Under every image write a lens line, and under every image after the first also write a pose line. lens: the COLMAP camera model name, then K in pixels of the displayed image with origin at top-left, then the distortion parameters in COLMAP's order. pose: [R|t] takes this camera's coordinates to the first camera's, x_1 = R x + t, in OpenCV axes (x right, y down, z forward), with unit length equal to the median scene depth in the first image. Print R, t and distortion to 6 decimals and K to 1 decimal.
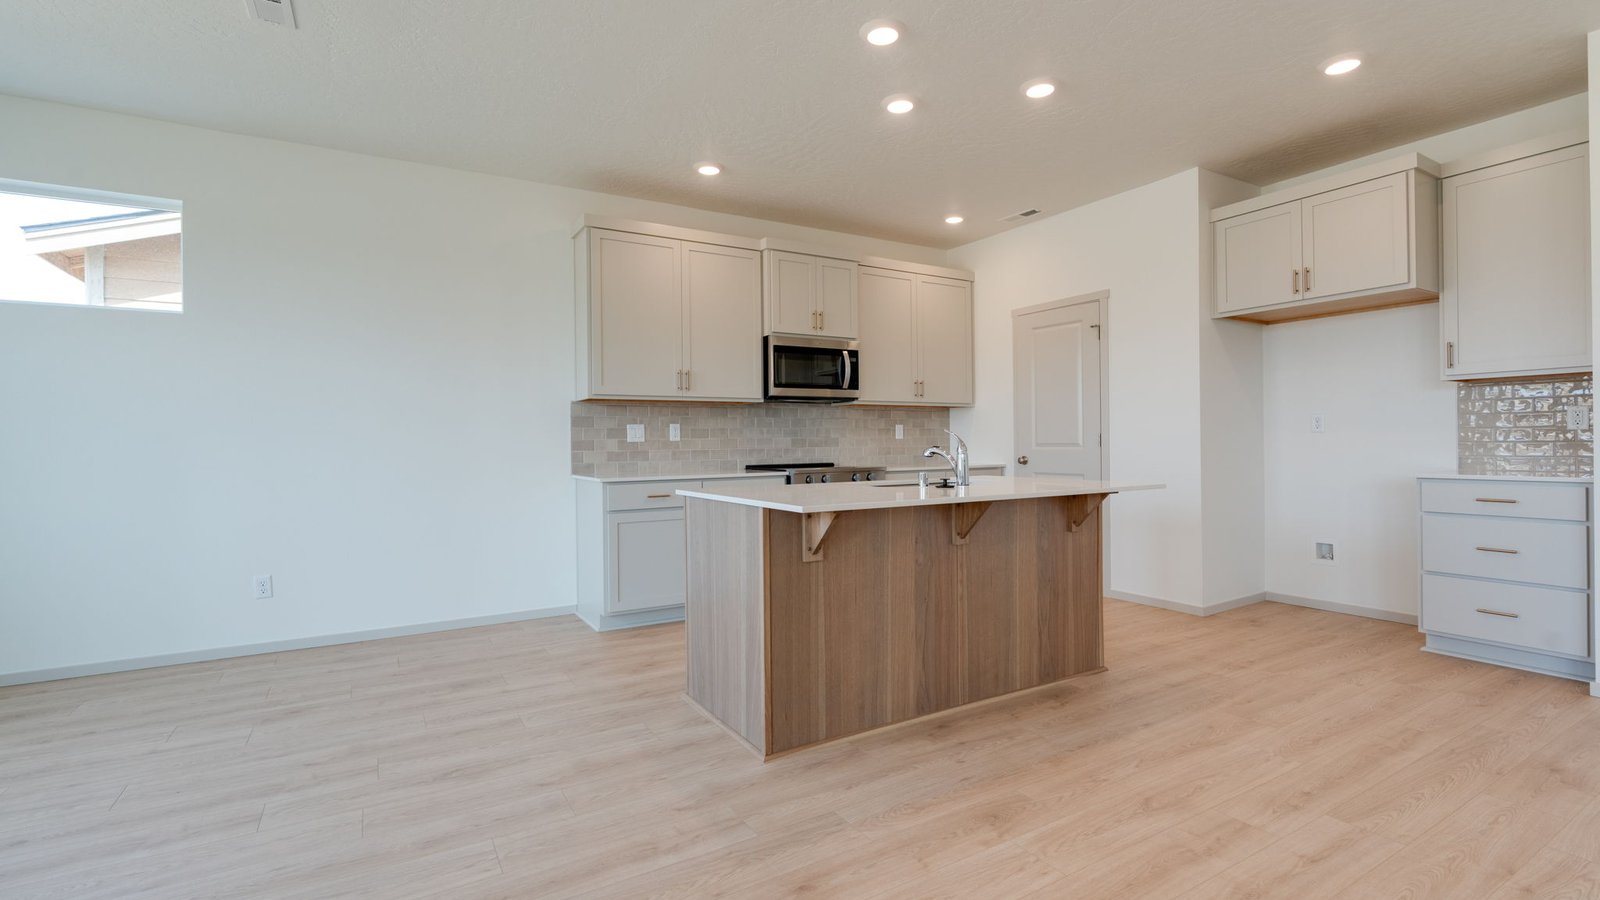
lens RADIAL K [[714.6, 0, 792.0], [0, 714.6, 444.6], [0, 0, 1]] dist [-0.007488, 0.000747]
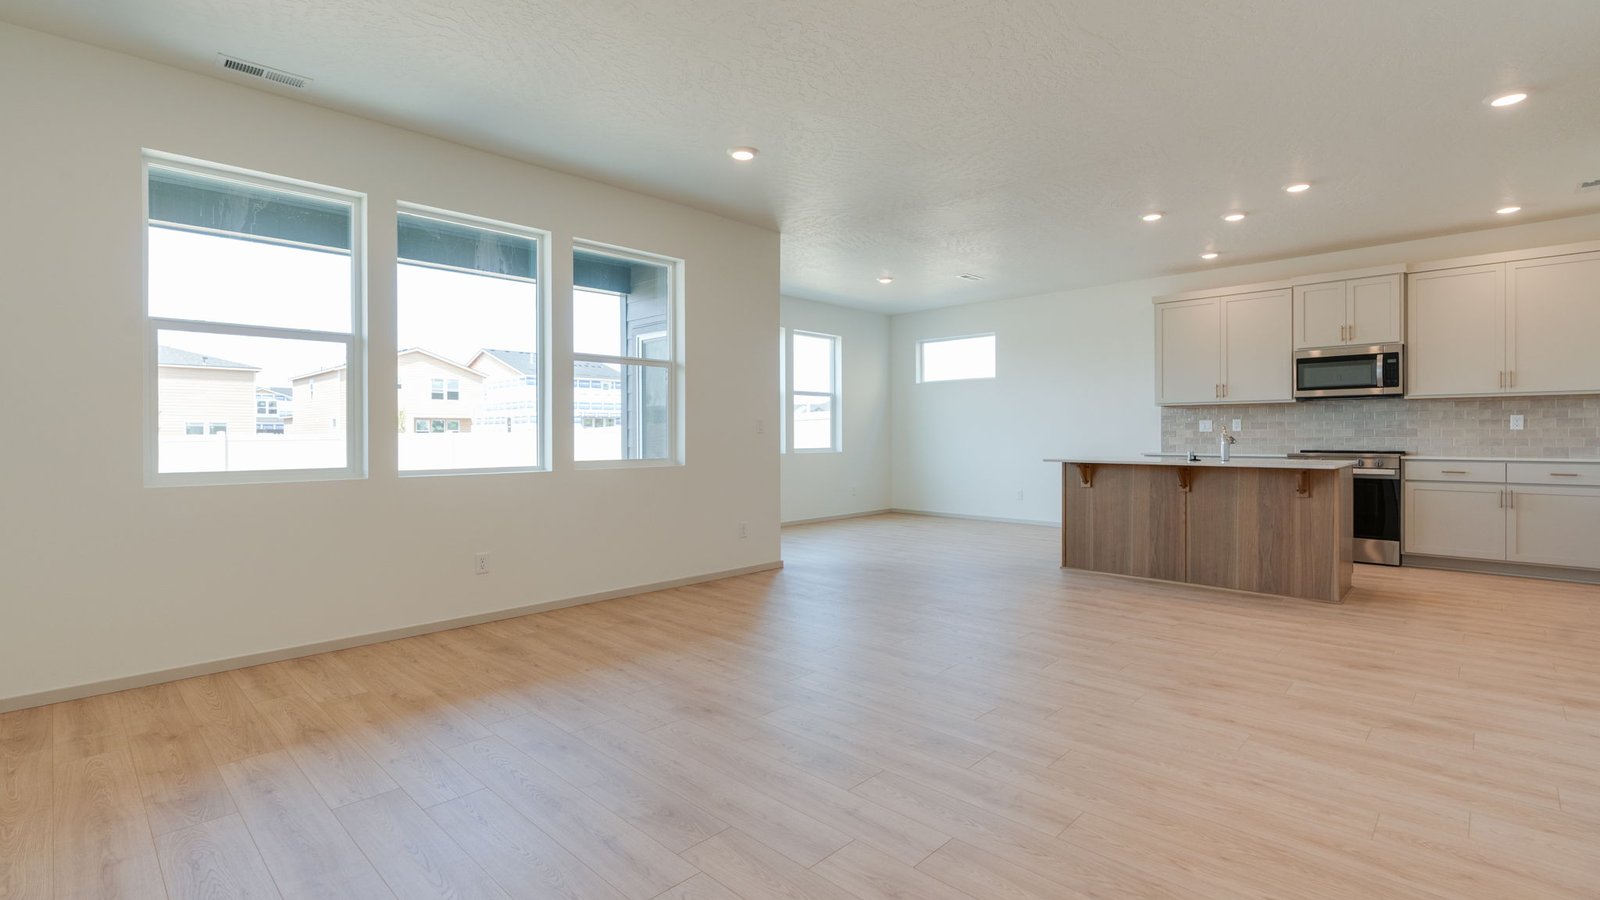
lens RADIAL K [[726.5, 0, 794.4], [0, 726.5, 437.5], [0, 0, 1]] dist [-0.010518, 0.007005]
pose [[0.266680, 0.014403, -0.963678, 1.409988], [-0.001778, 0.999894, 0.014452, -0.016610], [0.963784, -0.002140, 0.266677, -0.343580]]
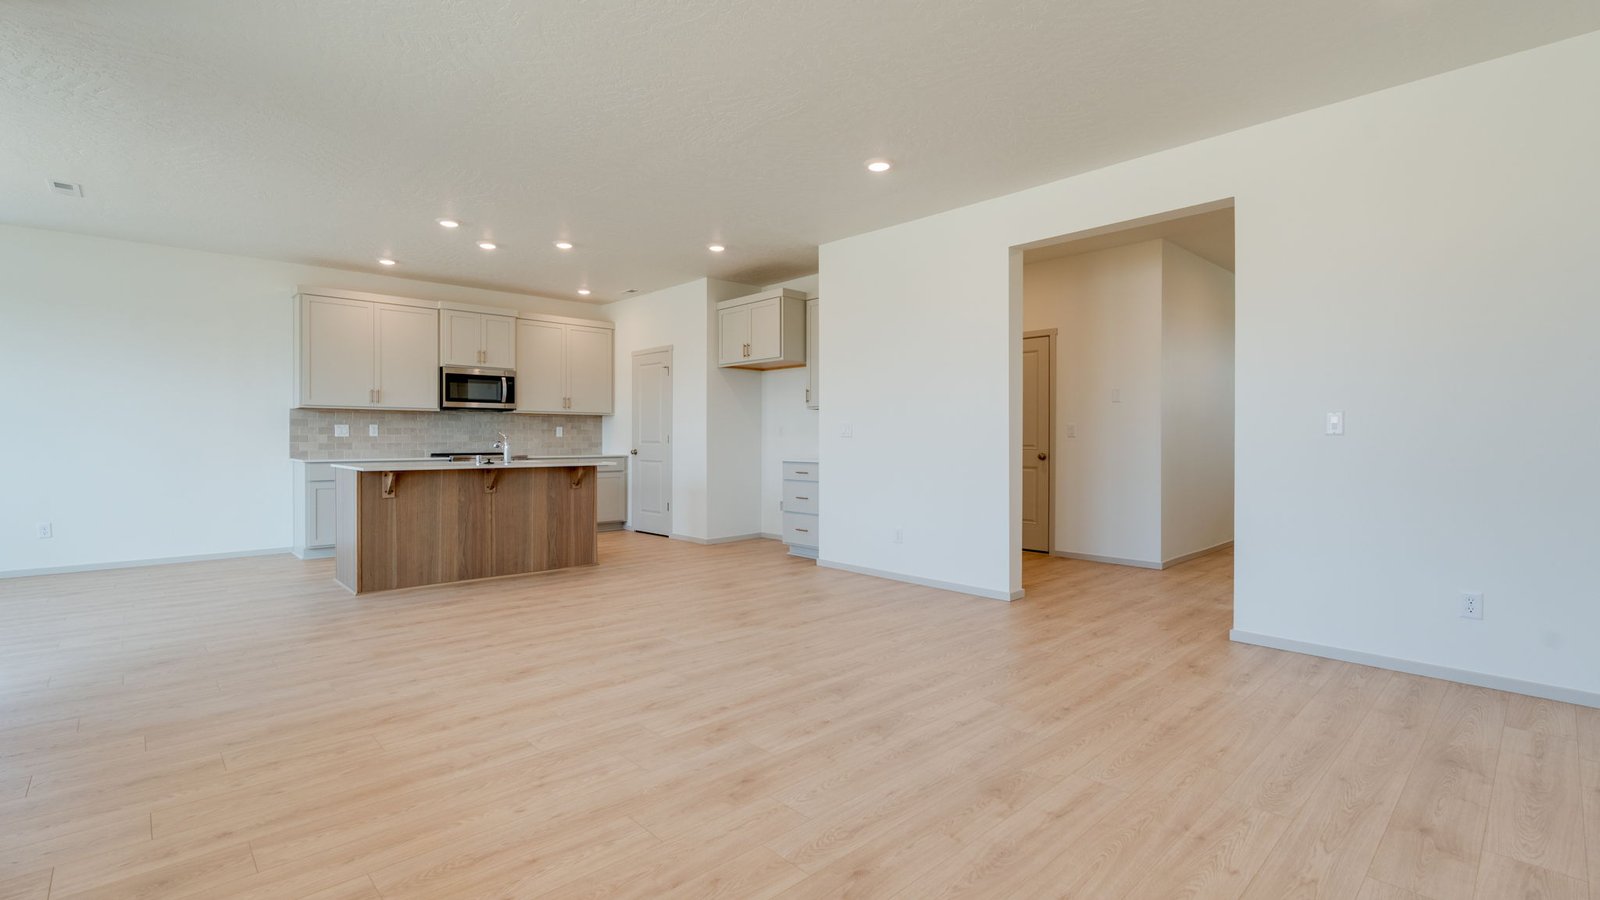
lens RADIAL K [[717.6, 0, 790.4], [0, 717.6, 441.5], [0, 0, 1]] dist [-0.006567, 0.001546]
pose [[0.976799, 0.011369, 0.213854, 0.500047], [-0.011399, 0.999934, -0.001091, -0.003642], [-0.213852, -0.001372, 0.976865, -0.860175]]
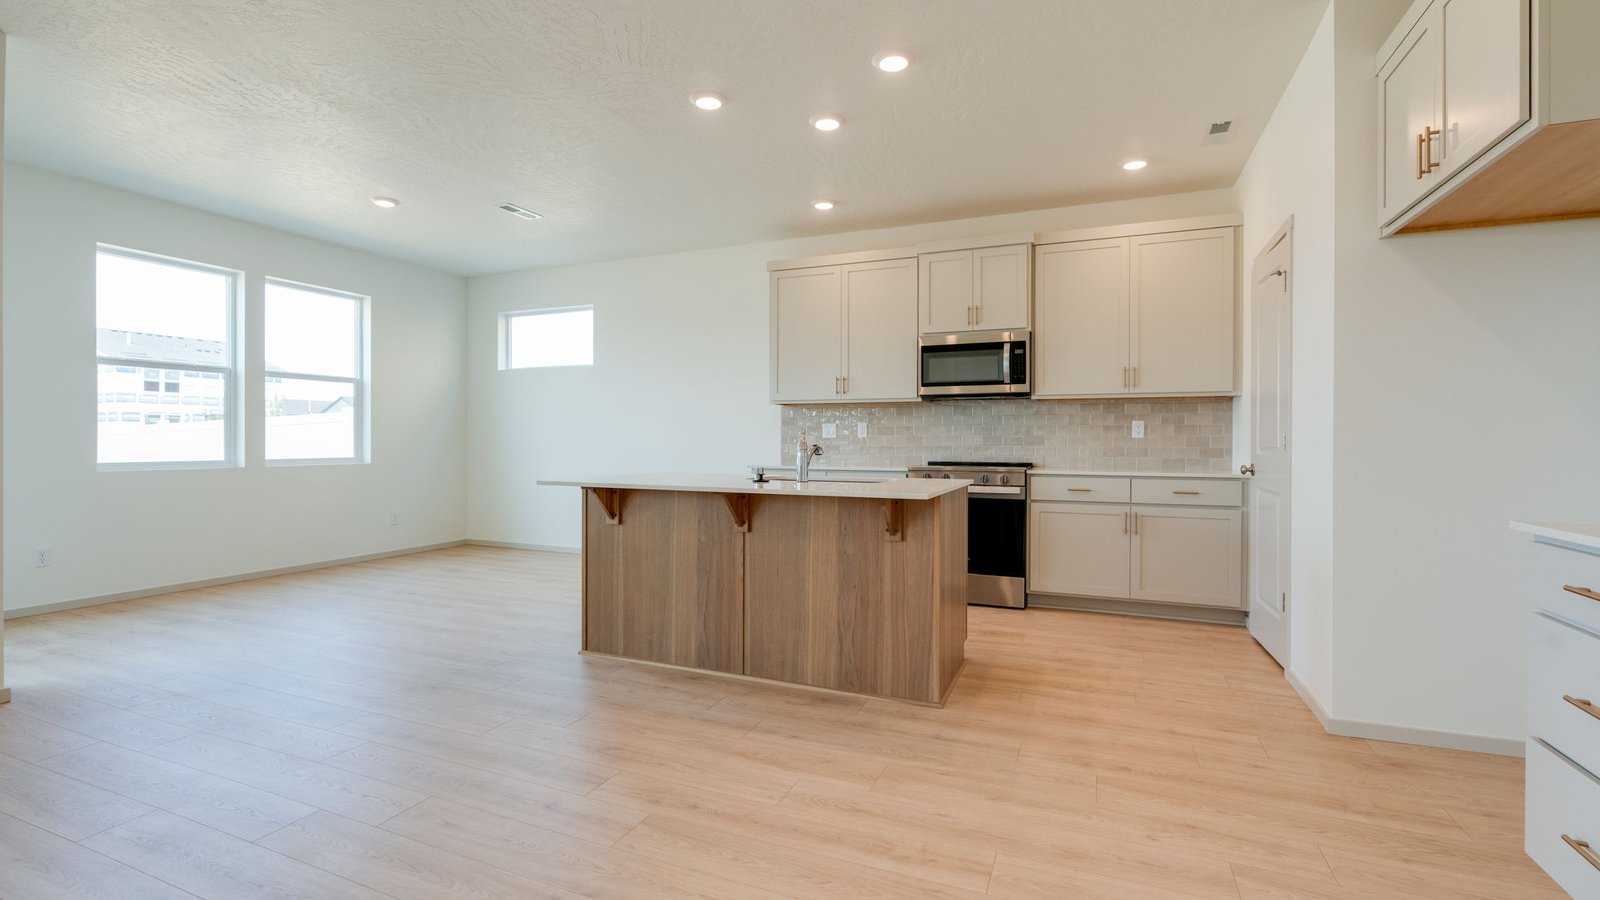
lens RADIAL K [[714.6, 0, 792.0], [0, 714.6, 444.6], [0, 0, 1]] dist [-0.007488, 0.000747]
pose [[0.590894, 0.018433, -0.806538, 0.976383], [-0.011718, 0.999830, 0.014265, -0.012149], [0.806664, 0.001022, 0.591010, 0.327510]]
